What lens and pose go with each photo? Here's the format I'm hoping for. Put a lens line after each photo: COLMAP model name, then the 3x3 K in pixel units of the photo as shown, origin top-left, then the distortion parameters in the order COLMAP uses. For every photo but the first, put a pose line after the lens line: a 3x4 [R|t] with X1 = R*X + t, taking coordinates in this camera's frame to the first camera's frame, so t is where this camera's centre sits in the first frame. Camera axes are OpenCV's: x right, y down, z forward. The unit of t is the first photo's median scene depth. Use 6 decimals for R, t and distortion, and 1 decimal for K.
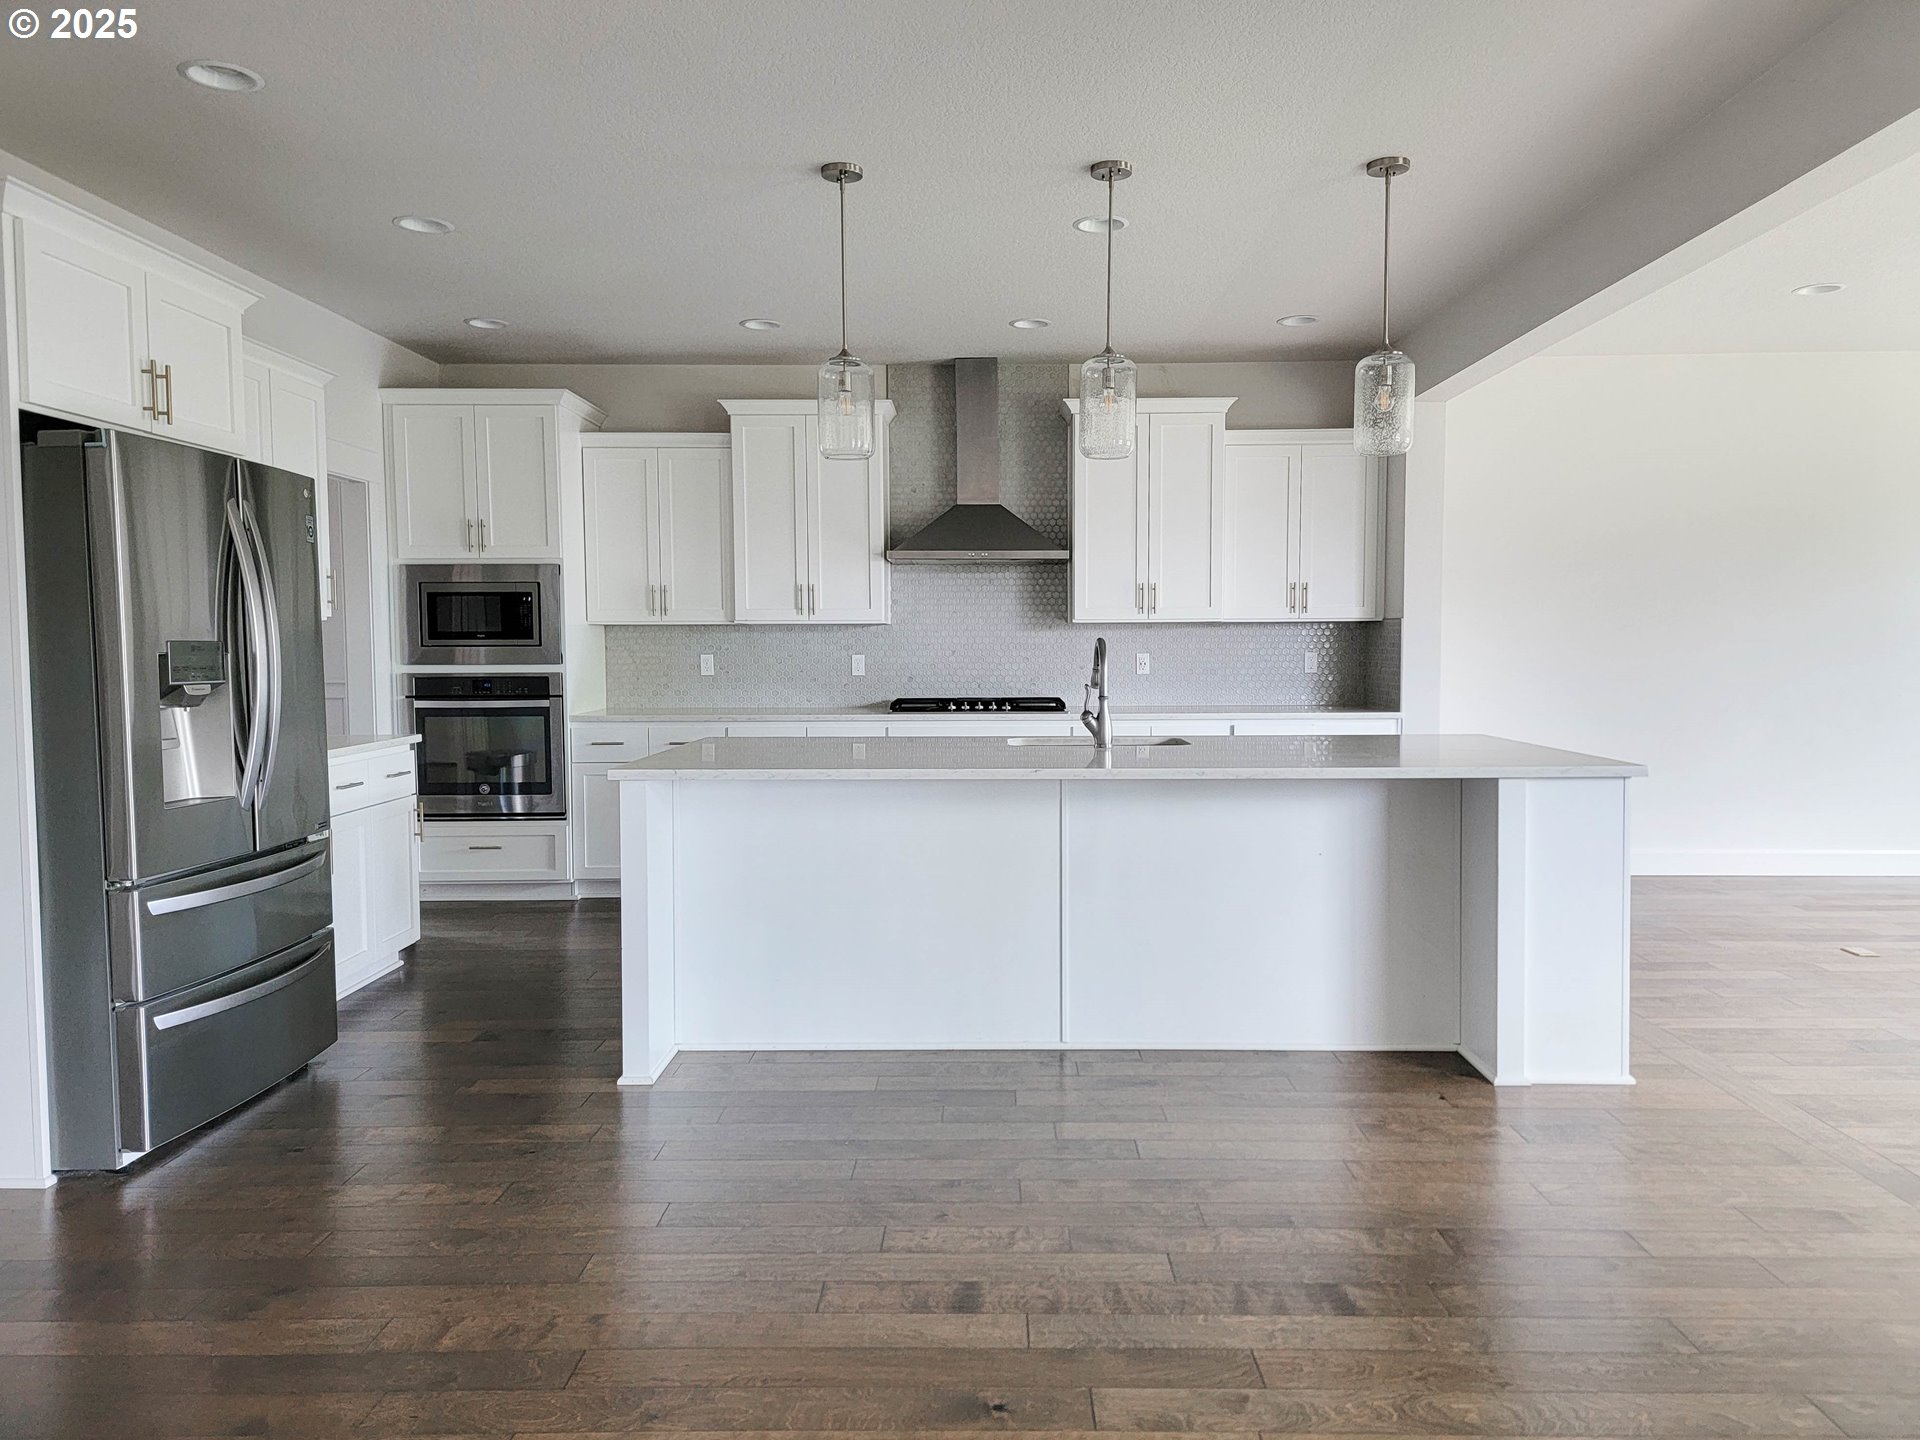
lens RADIAL K [[1363.0, 0, 967.6], [0, 1363.0, 722.0], [0, 0, 1]] dist [0.004835, -0.005215]
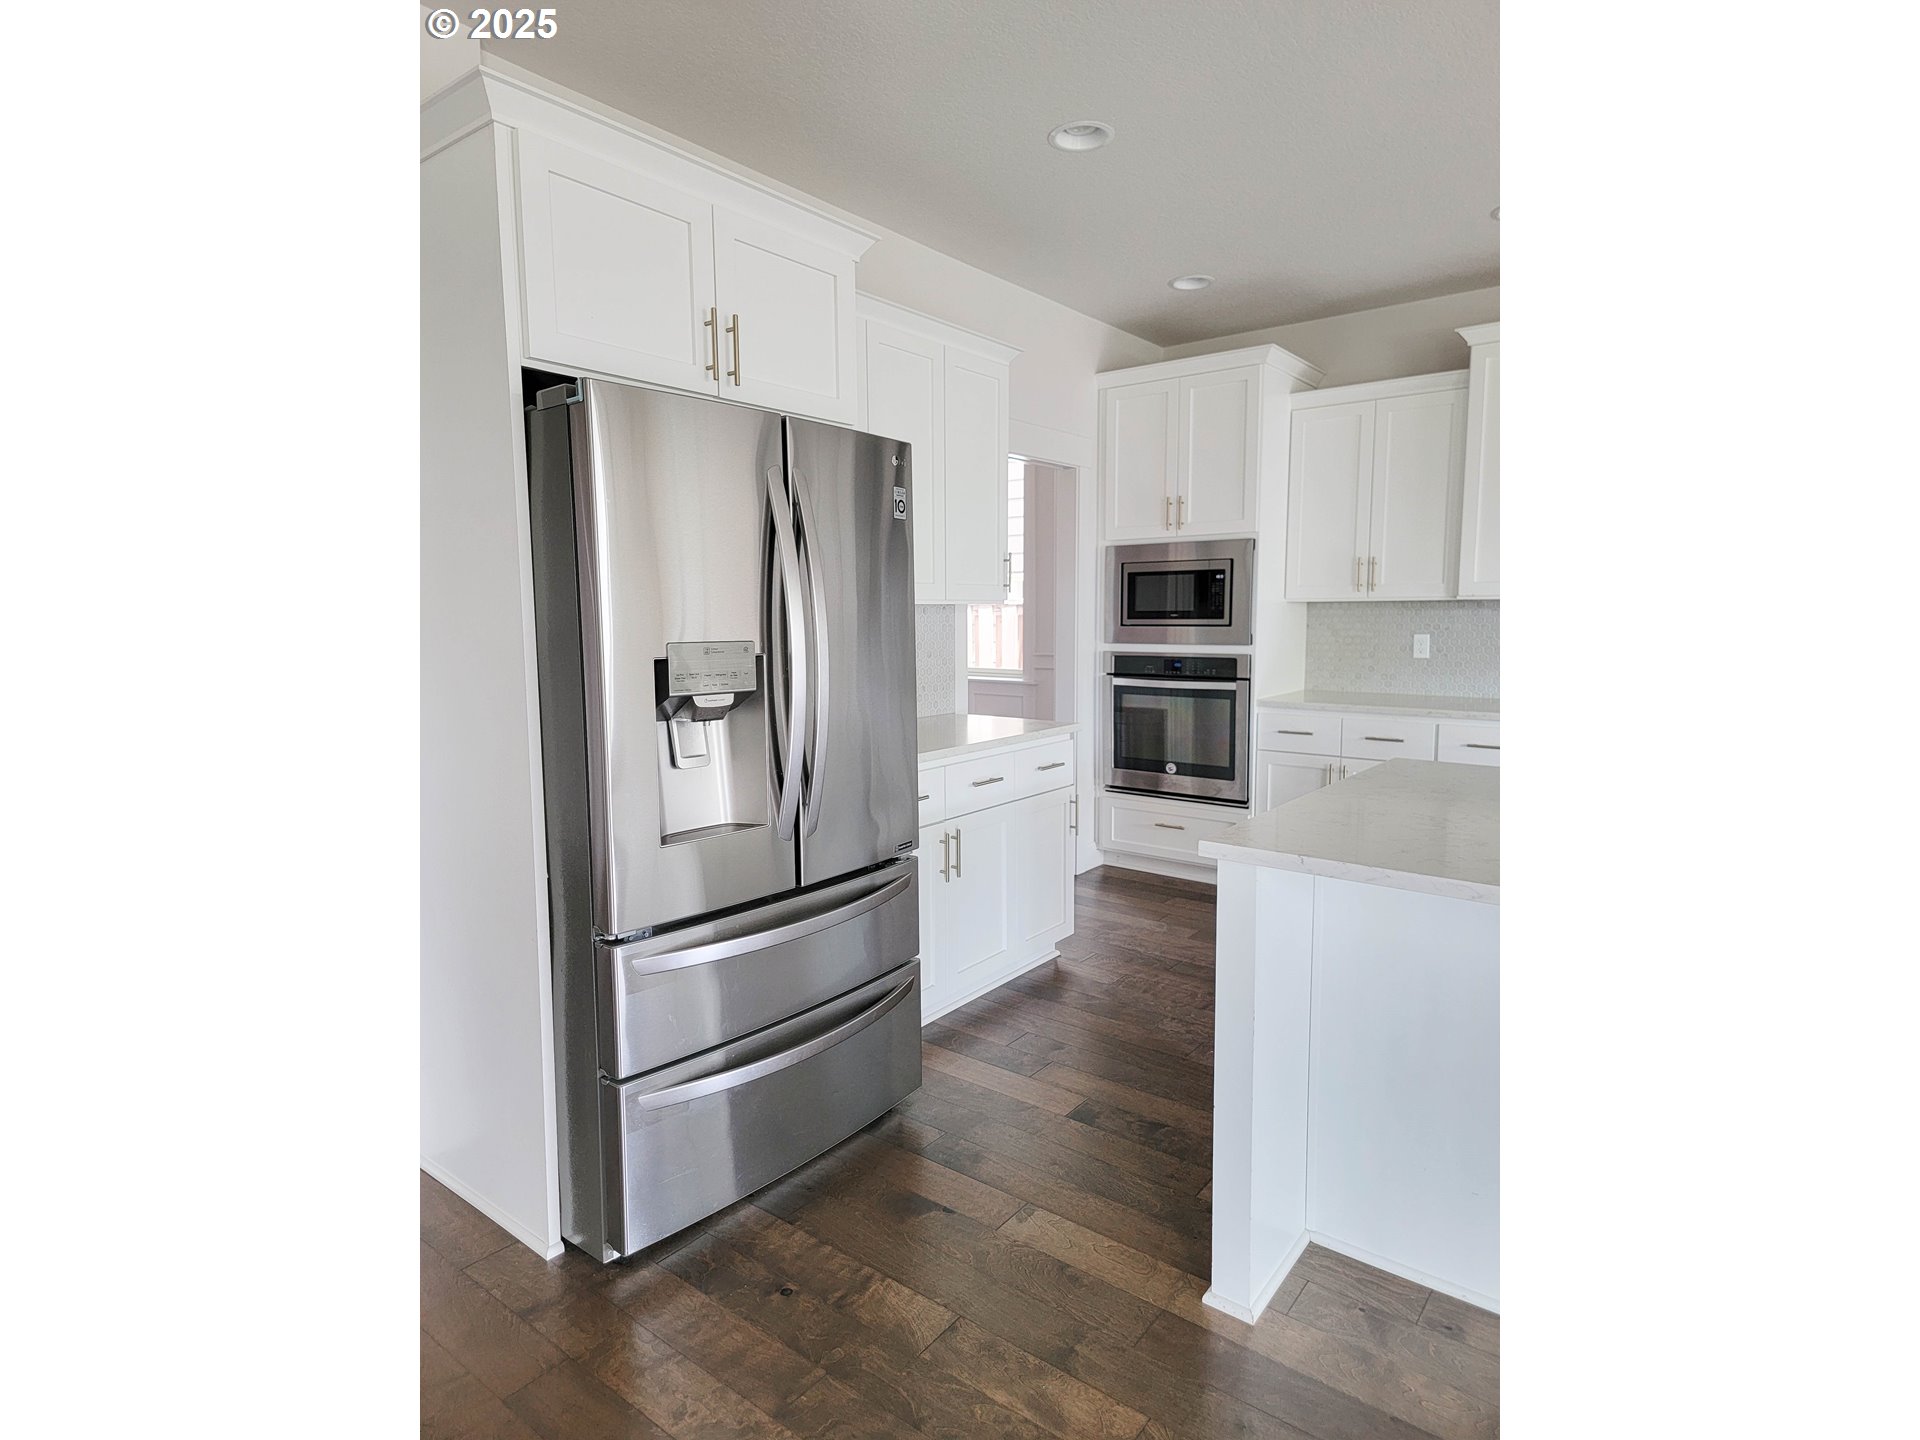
lens RADIAL K [[952.1, 0, 1008.2], [0, 952.1, 715.0], [0, 0, 1]] dist [0.054736, -0.000108]
pose [[0.811608, 0.064097, -0.580676, -0.046820], [-0.029775, 0.997210, 0.068459, -0.034562], [0.583444, -0.038272, 0.811251, 0.362828]]
